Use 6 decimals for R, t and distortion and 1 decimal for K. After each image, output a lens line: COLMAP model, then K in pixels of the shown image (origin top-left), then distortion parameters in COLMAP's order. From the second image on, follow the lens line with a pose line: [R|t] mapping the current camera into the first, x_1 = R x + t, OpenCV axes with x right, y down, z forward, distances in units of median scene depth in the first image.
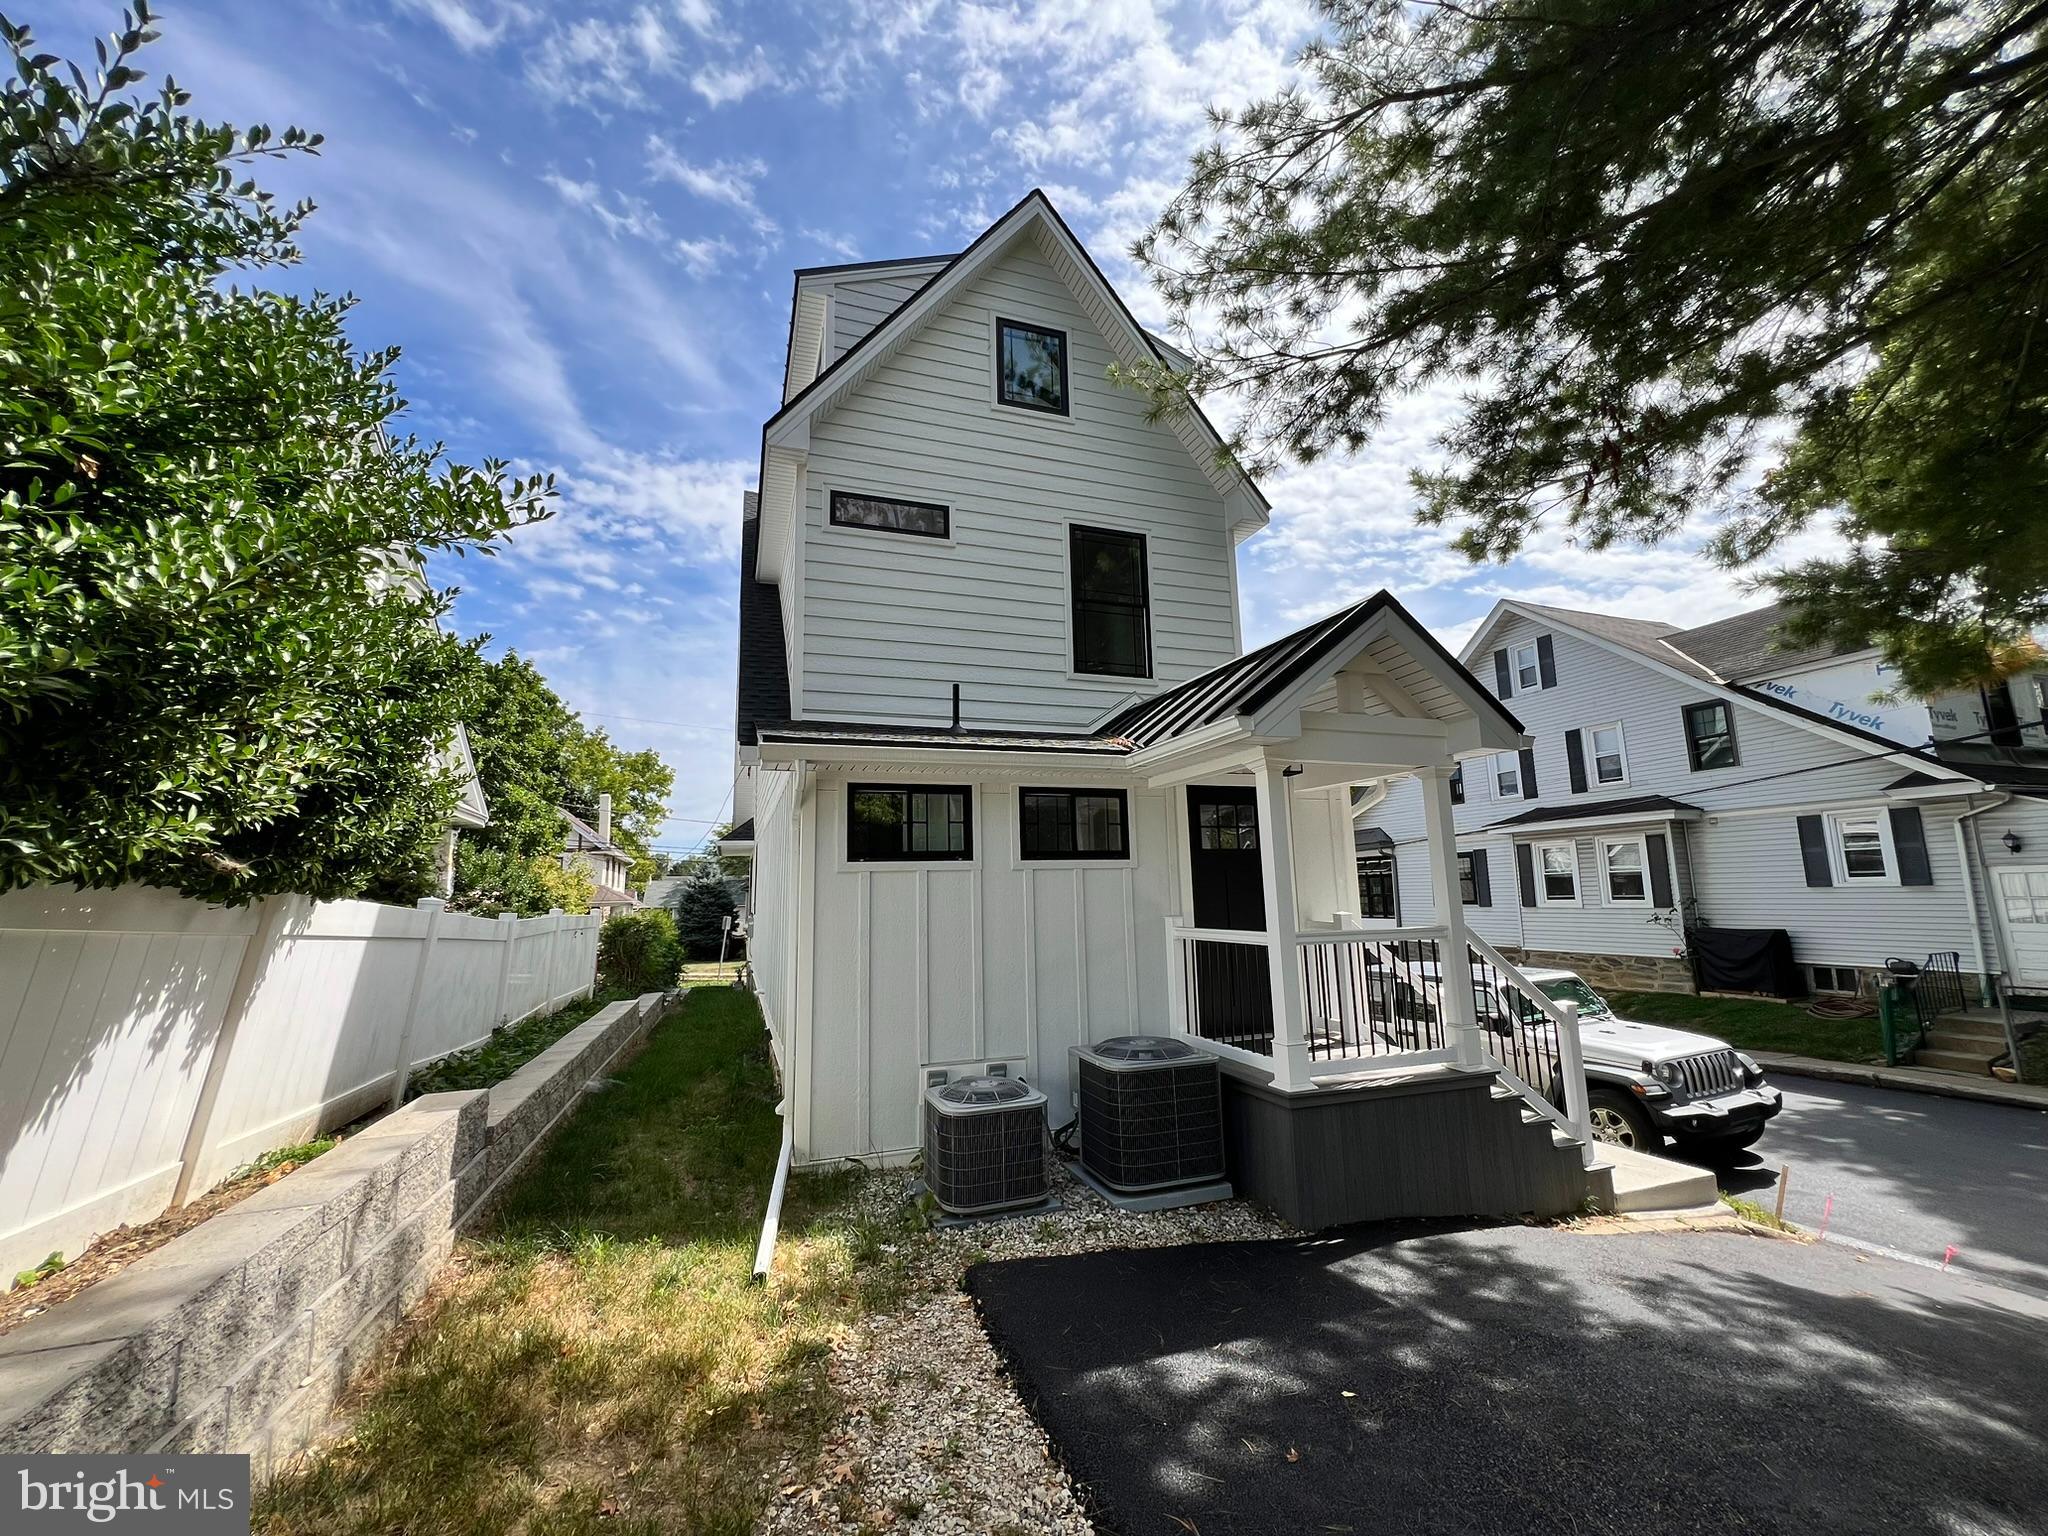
lens RADIAL K [[822.9, 0, 1024.0], [0, 822.9, 768.0], [0, 0, 1]] dist [0.001094, 0.000094]
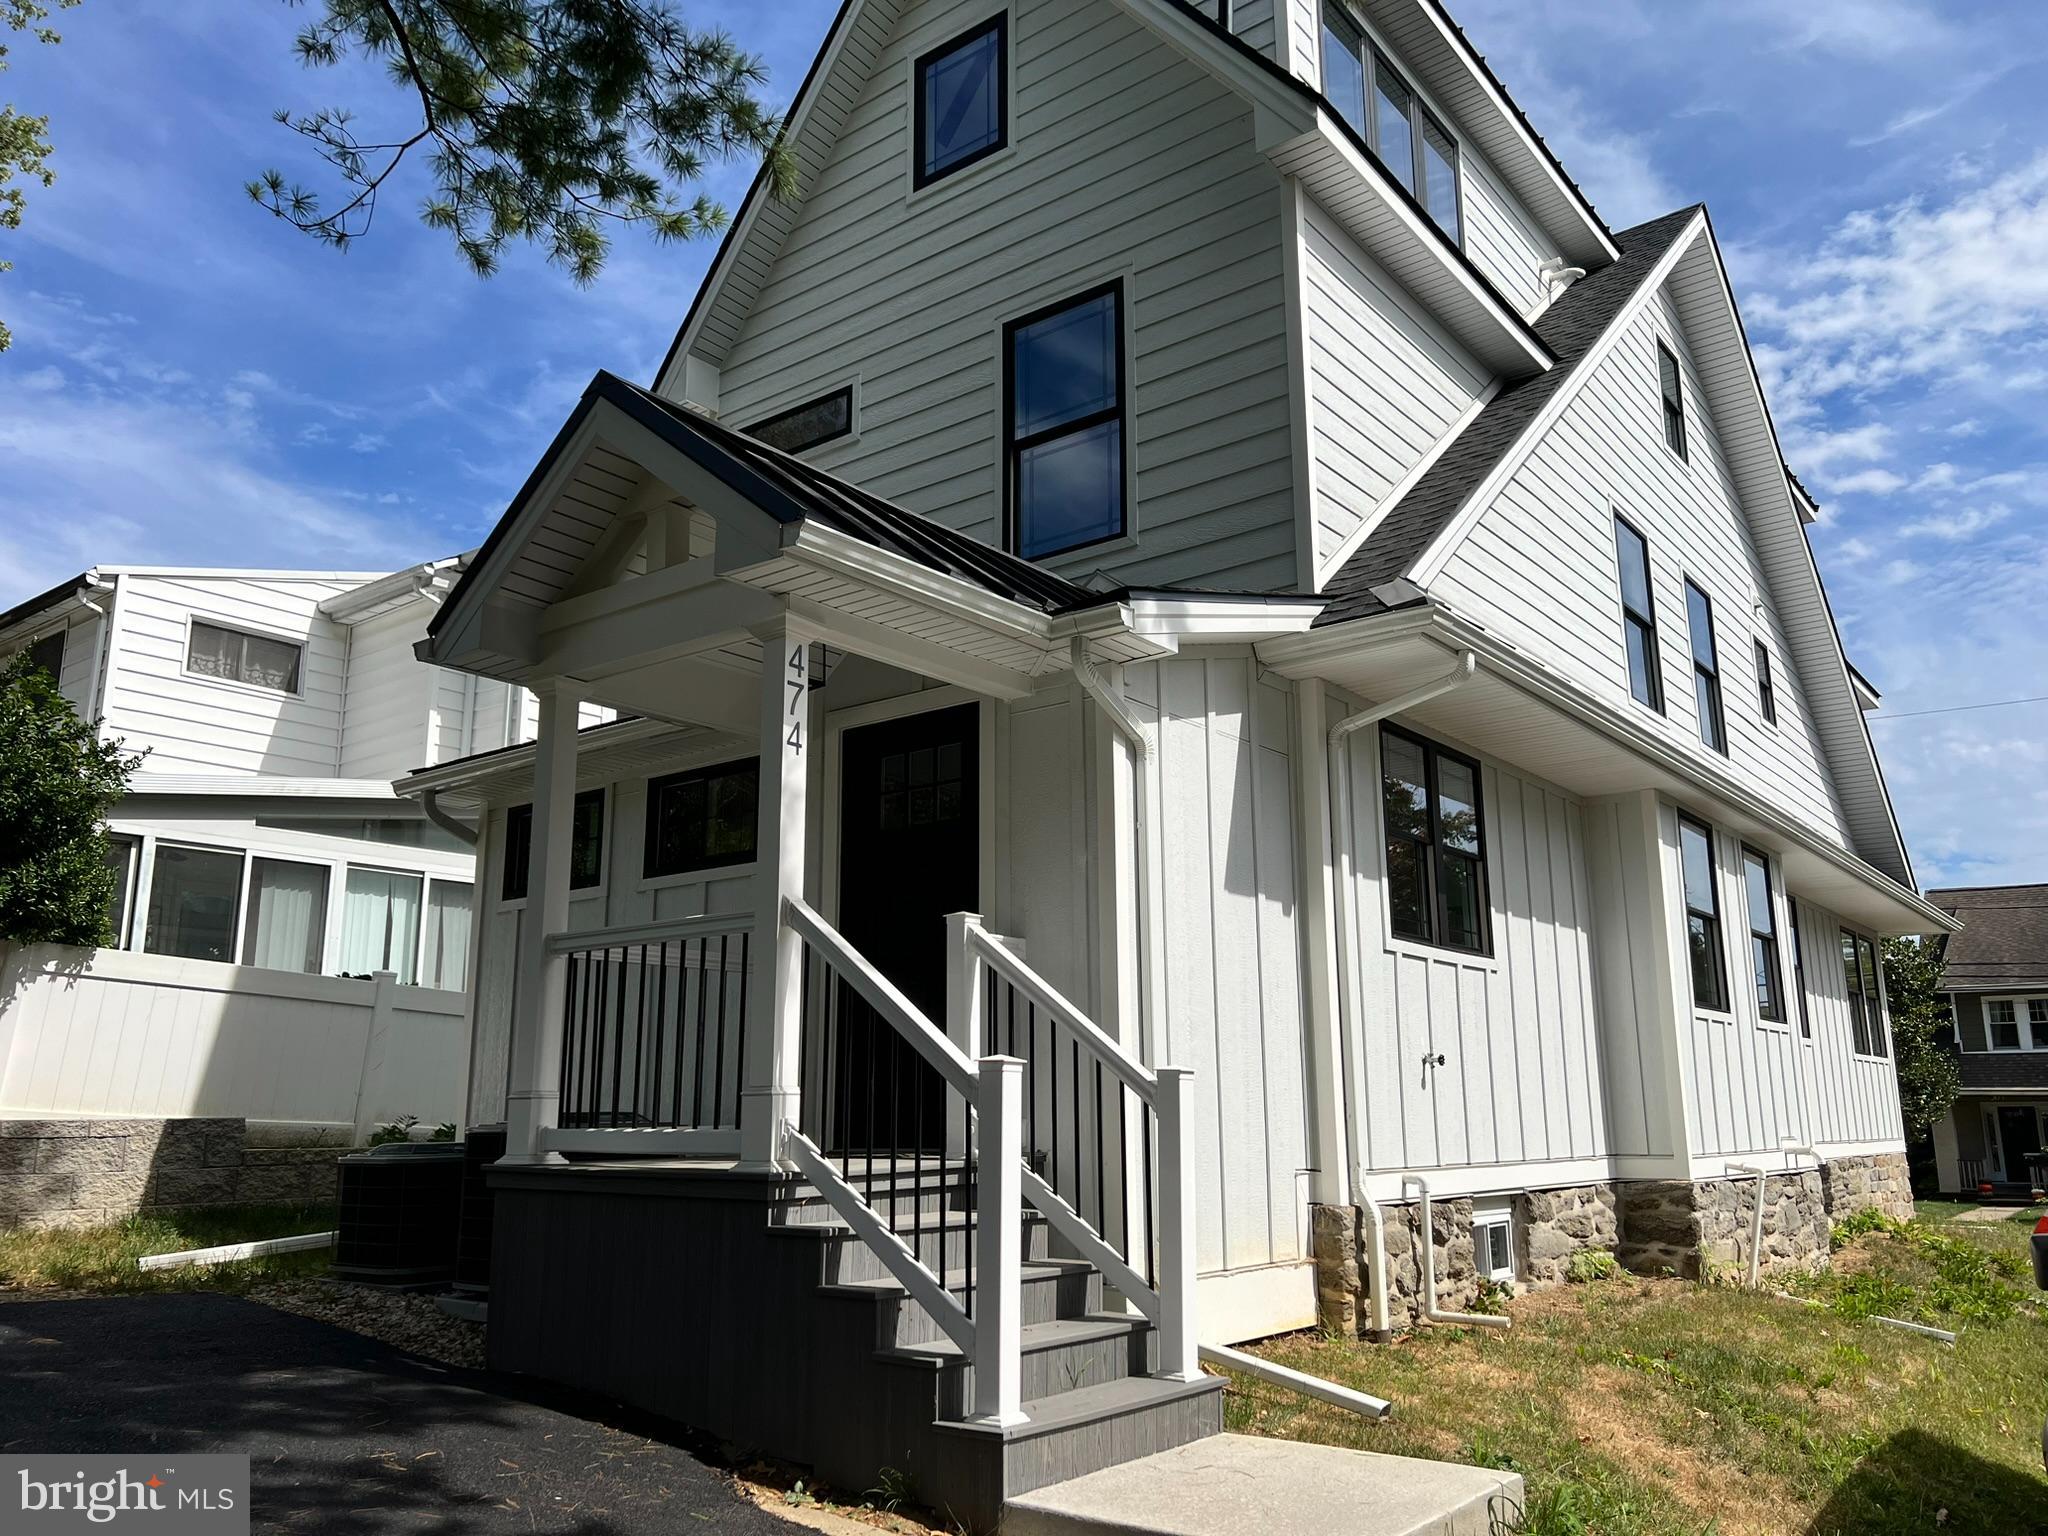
lens RADIAL K [[1523.0, 0, 1024.0], [0, 1523.0, 768.0], [0, 0, 1]] dist [0.110322, -0.201606]
pose [[0.541880, -0.167956, -0.823503, 1.312898], [0.126541, 0.984963, -0.117621, 0.218116], [0.830875, -0.040471, 0.554985, 0.532533]]
